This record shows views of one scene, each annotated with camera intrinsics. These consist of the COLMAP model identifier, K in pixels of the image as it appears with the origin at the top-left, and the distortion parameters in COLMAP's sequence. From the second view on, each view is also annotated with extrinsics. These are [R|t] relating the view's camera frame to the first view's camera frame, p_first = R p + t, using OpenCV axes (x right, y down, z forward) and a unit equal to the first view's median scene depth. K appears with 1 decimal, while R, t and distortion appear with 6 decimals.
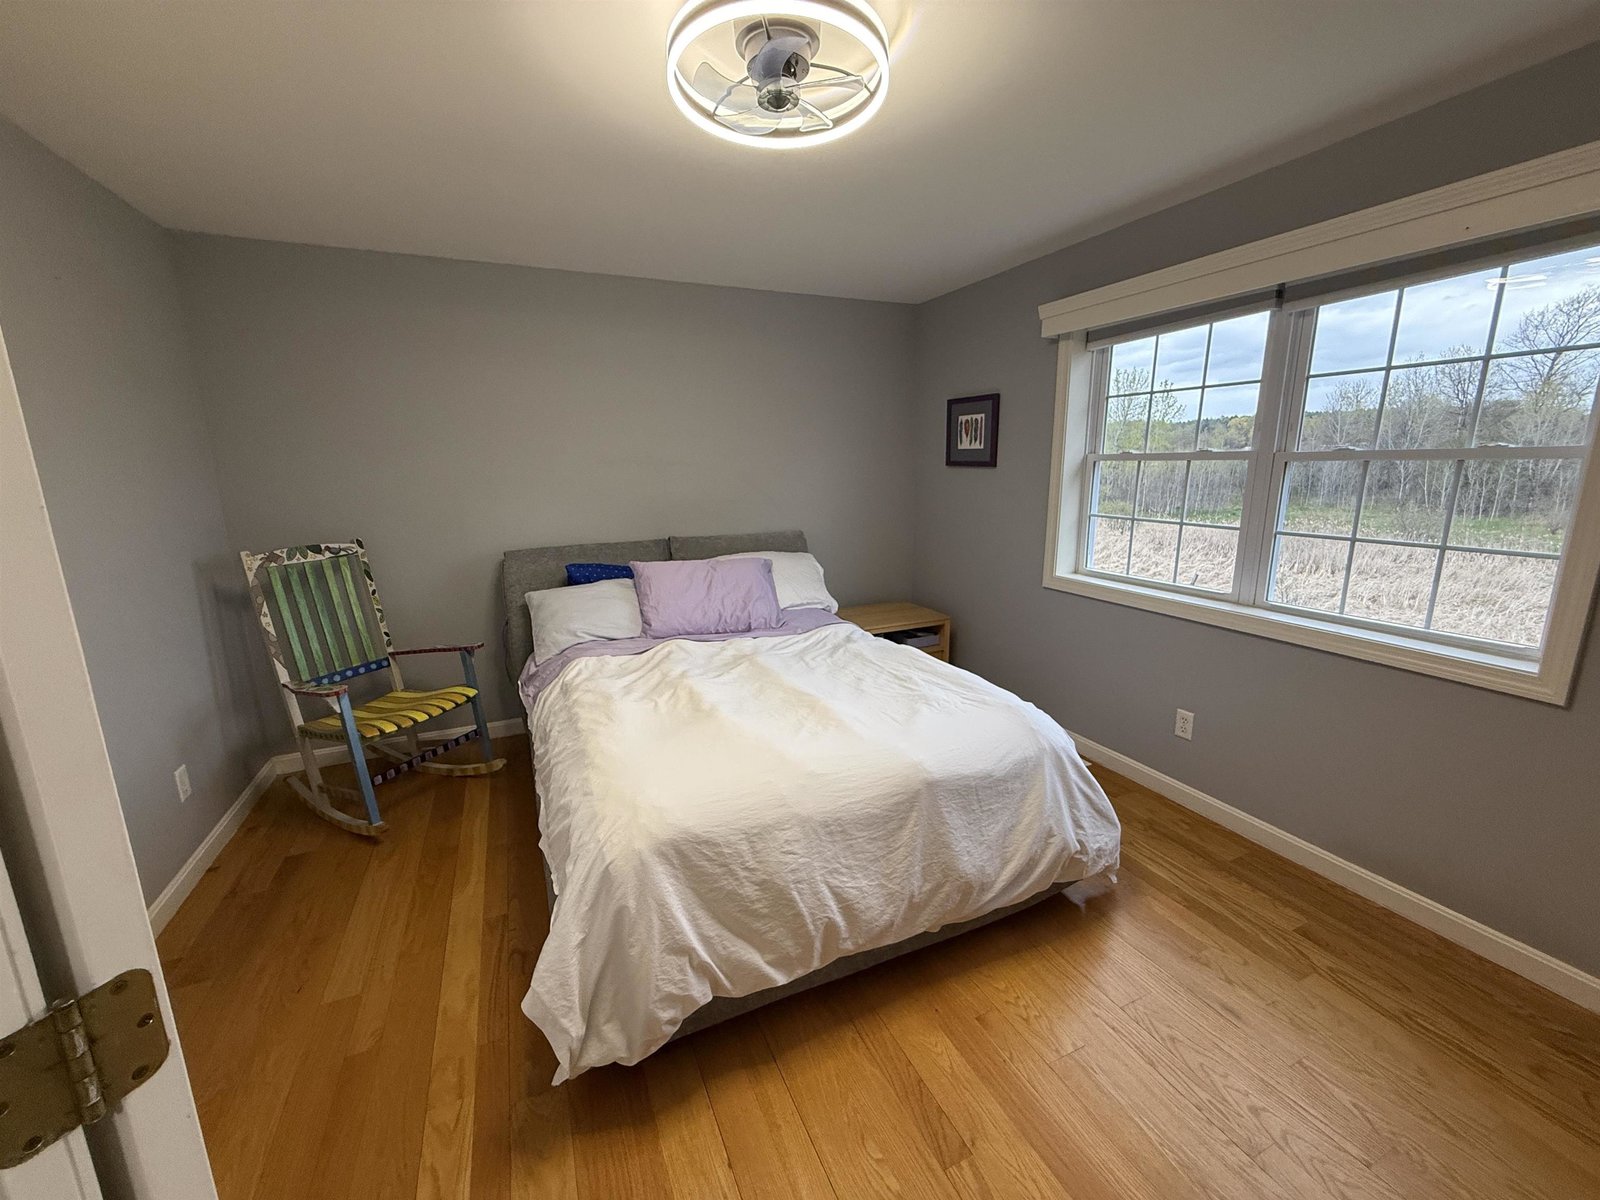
lens RADIAL K [[636.4, 0, 799.3], [0, 636.4, 610.7], [0, 0, 1]] dist [-0.001853, 0.000523]
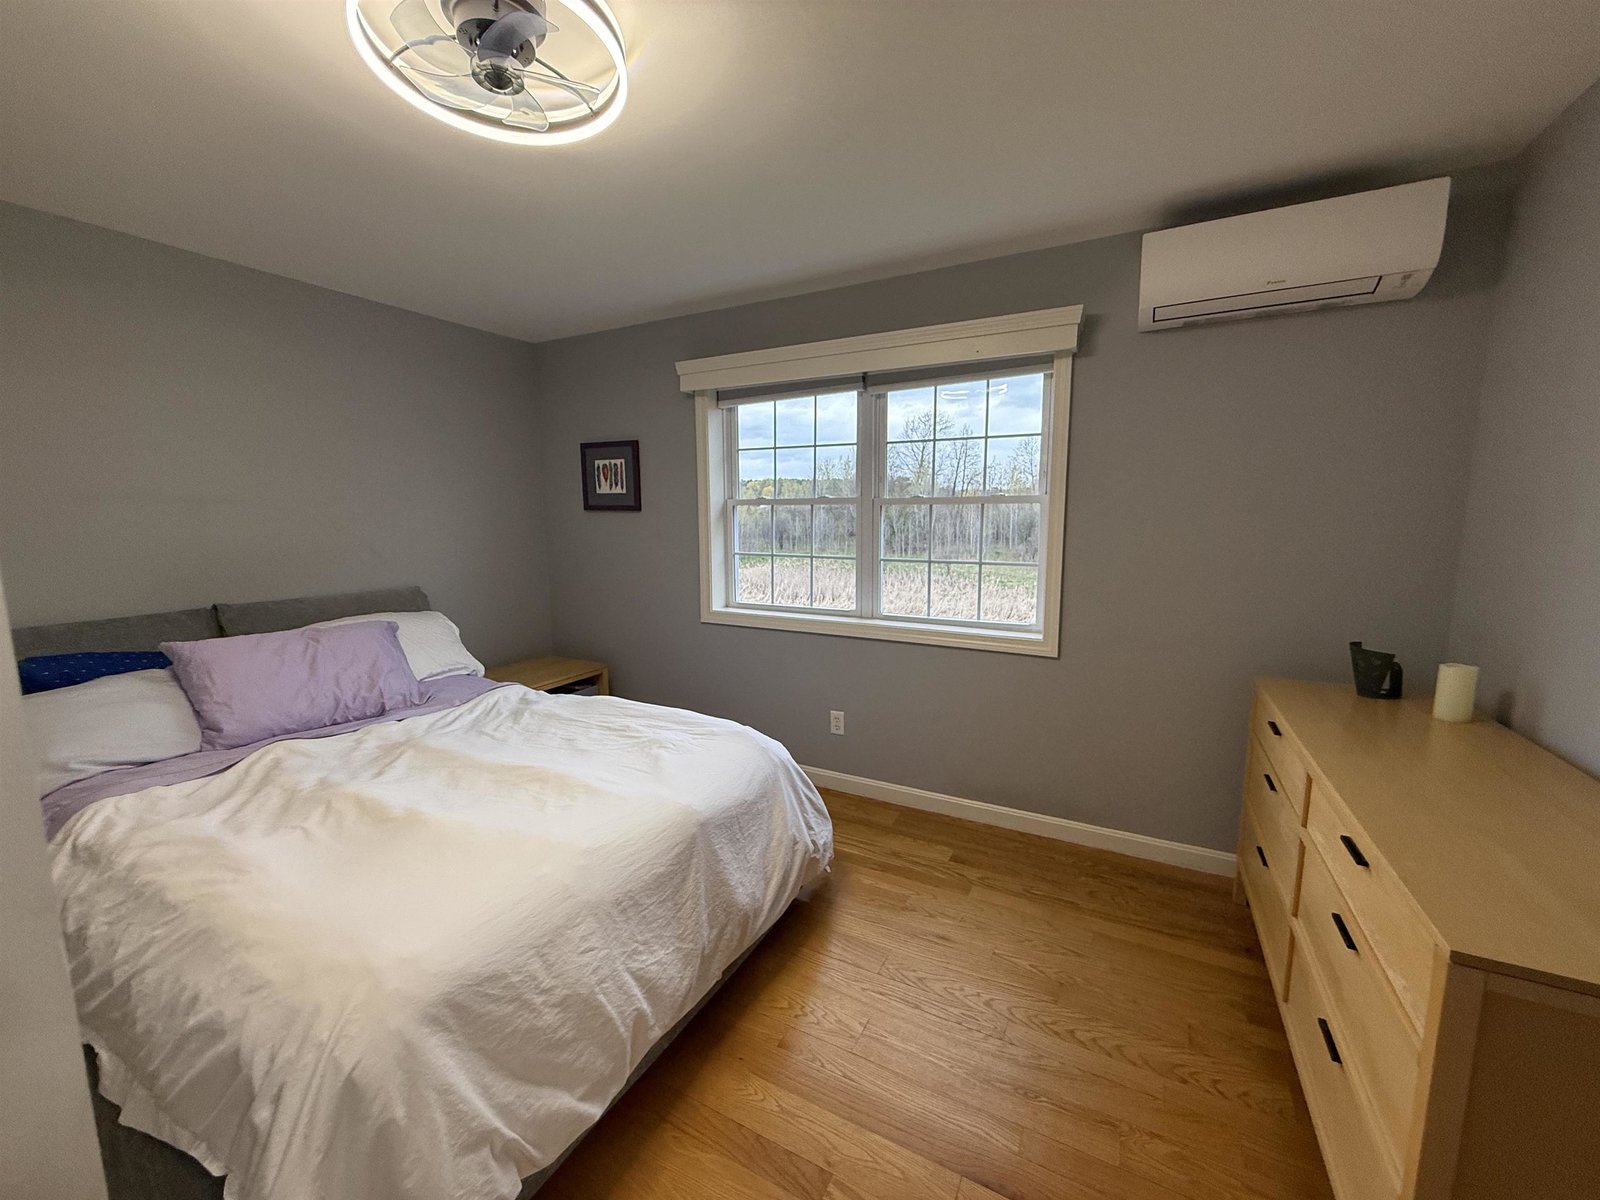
lens RADIAL K [[636.4, 0, 795.8], [0, 636.4, 610.7], [0, 0, 1]] dist [-0.001853, 0.000523]
pose [[0.790896, -0.084434, 0.606097, -0.197290], [0.134324, 0.990234, -0.037333, 0.005533], [-0.597026, 0.110940, 0.794514, 0.093505]]
